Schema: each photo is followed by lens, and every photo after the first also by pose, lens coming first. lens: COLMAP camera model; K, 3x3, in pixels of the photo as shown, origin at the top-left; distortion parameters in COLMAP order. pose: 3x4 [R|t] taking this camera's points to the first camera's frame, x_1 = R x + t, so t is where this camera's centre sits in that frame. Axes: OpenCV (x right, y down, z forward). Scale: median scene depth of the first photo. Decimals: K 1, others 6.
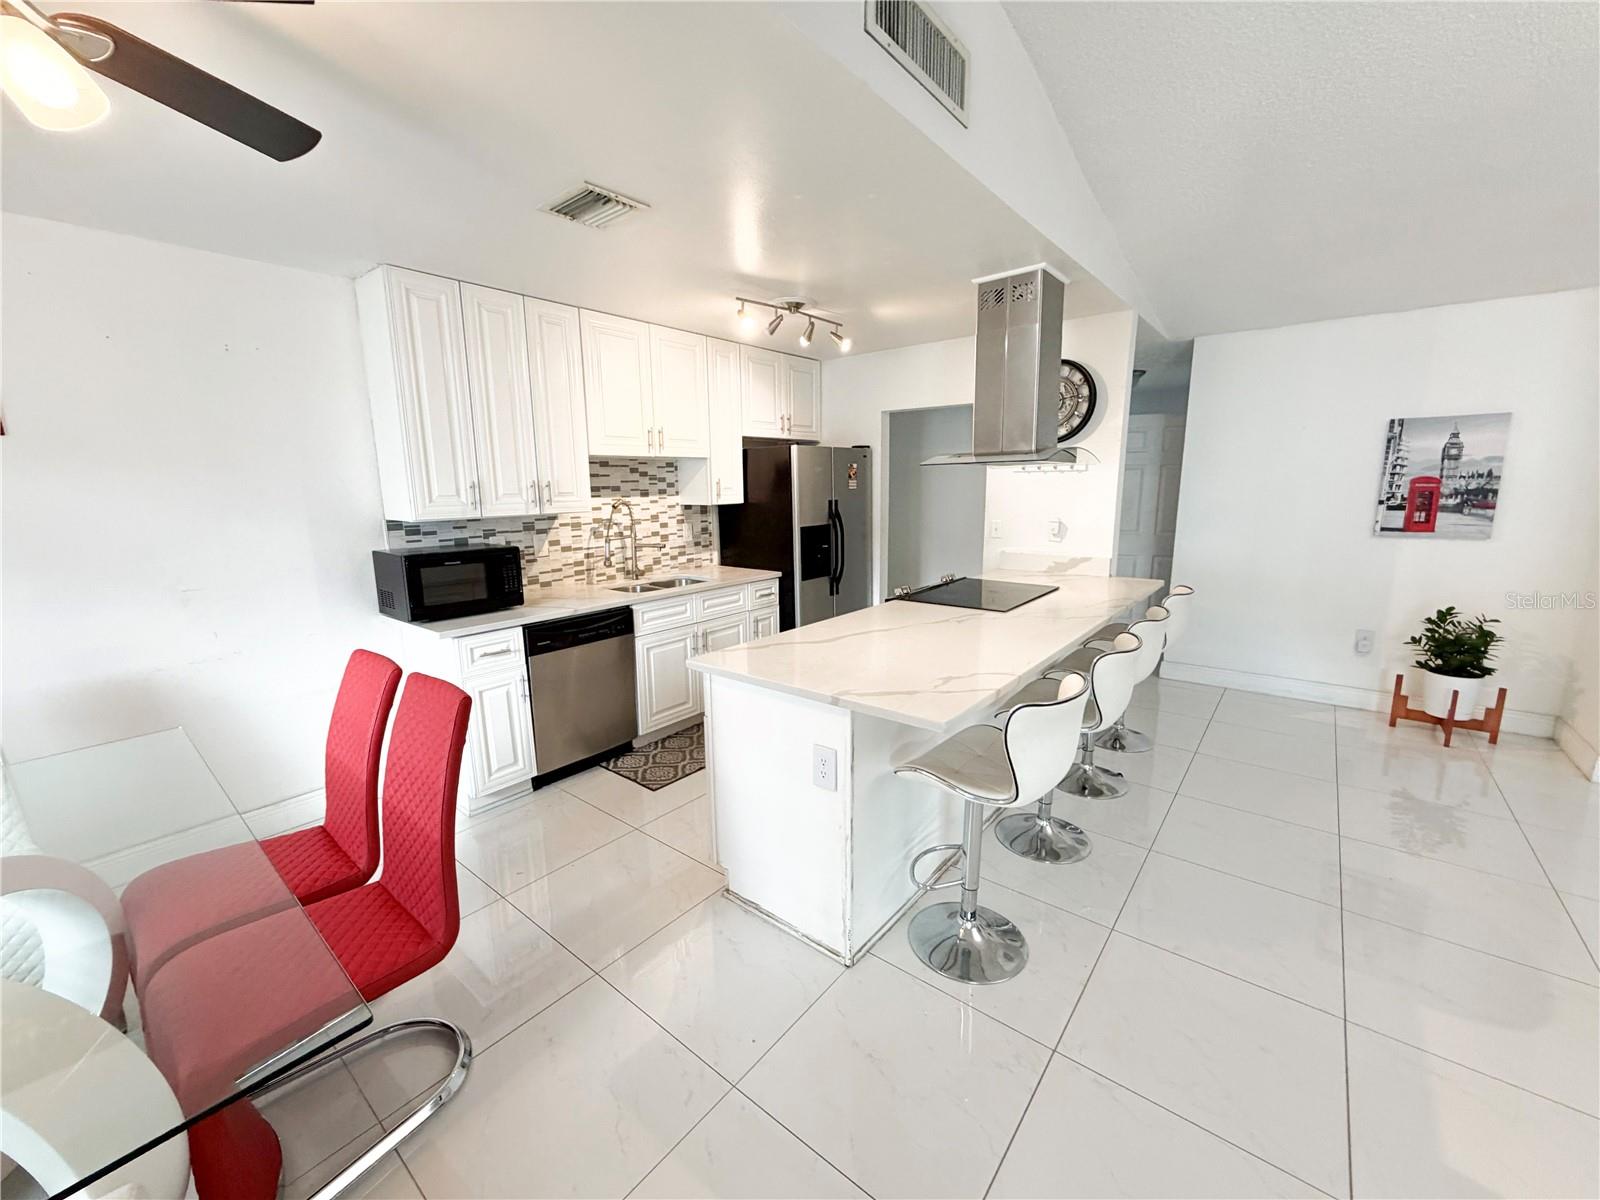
lens RADIAL K [[638.7, 0, 796.7], [0, 638.7, 601.2], [0, 0, 1]] dist [-0.001598, -0.000223]
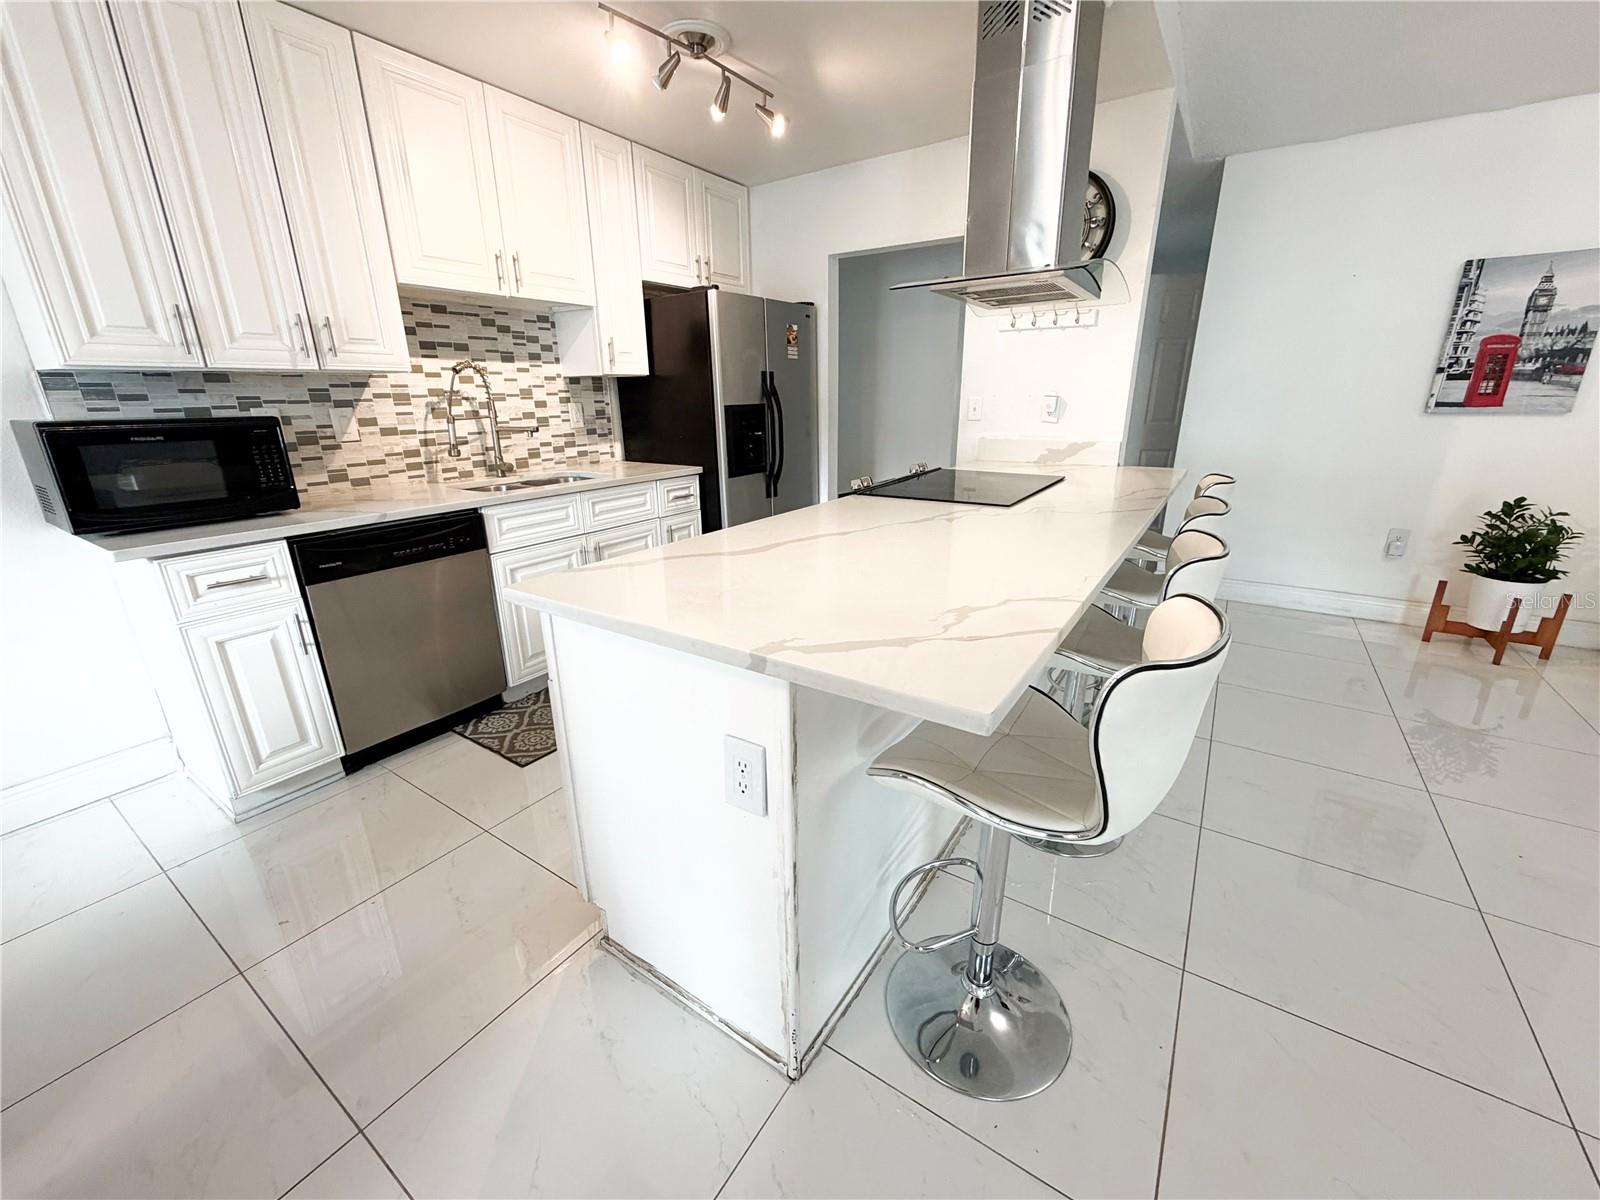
lens RADIAL K [[638.7, 0, 797.7], [0, 638.7, 600.6], [0, 0, 1]] dist [-0.001598, -0.000223]
pose [[0.995950, -0.026553, 0.085894, 0.023845], [0.015393, 0.991645, 0.128073, 0.020366], [-0.088577, -0.126232, 0.988038, 0.242209]]
